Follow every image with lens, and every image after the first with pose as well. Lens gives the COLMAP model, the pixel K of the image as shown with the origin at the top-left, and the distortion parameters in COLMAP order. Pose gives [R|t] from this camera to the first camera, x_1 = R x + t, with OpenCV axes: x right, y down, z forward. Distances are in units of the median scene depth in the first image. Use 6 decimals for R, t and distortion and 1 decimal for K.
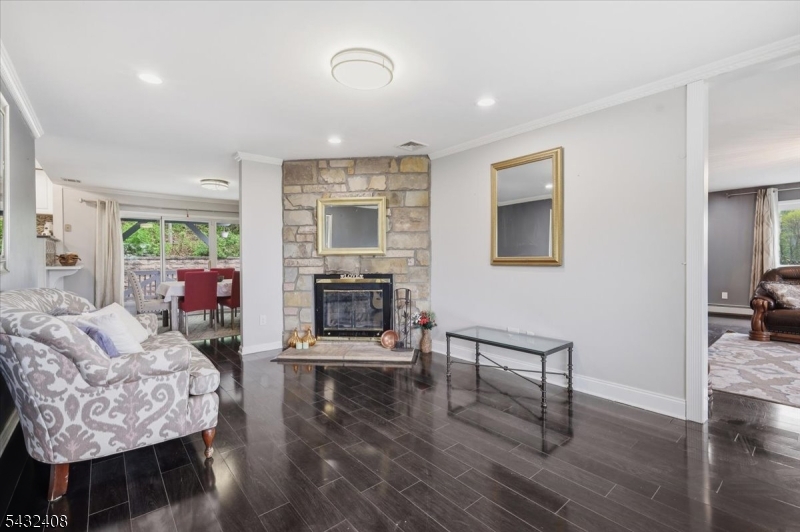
lens RADIAL K [[362.2, 0, 398.7], [0, 362.2, 262.0], [0, 0, 1]] dist [-0.000364, -0.000737]
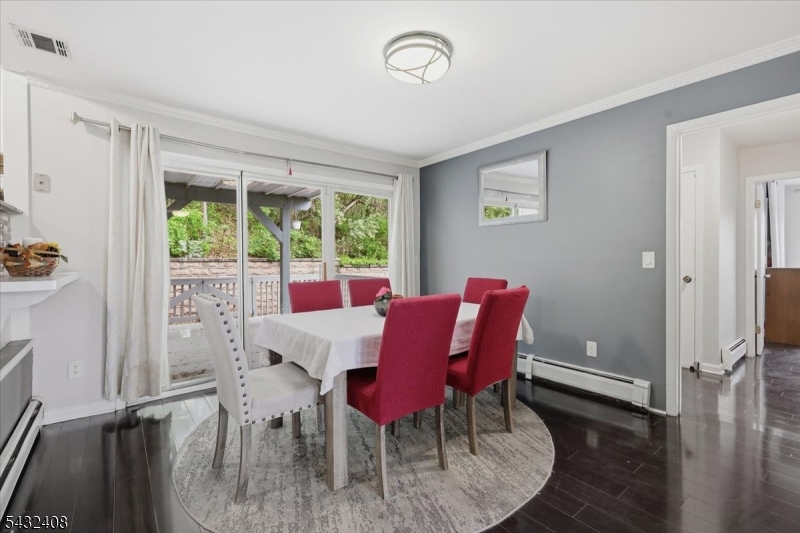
lens RADIAL K [[362.2, 0, 401.7], [0, 362.2, 264.1], [0, 0, 1]] dist [-0.000364, -0.000737]
pose [[0.999786, -0.001212, -0.020652, -0.479811], [0.001177, 0.999998, -0.001672, -0.000606], [0.020654, 0.001648, 0.999785, 0.577461]]
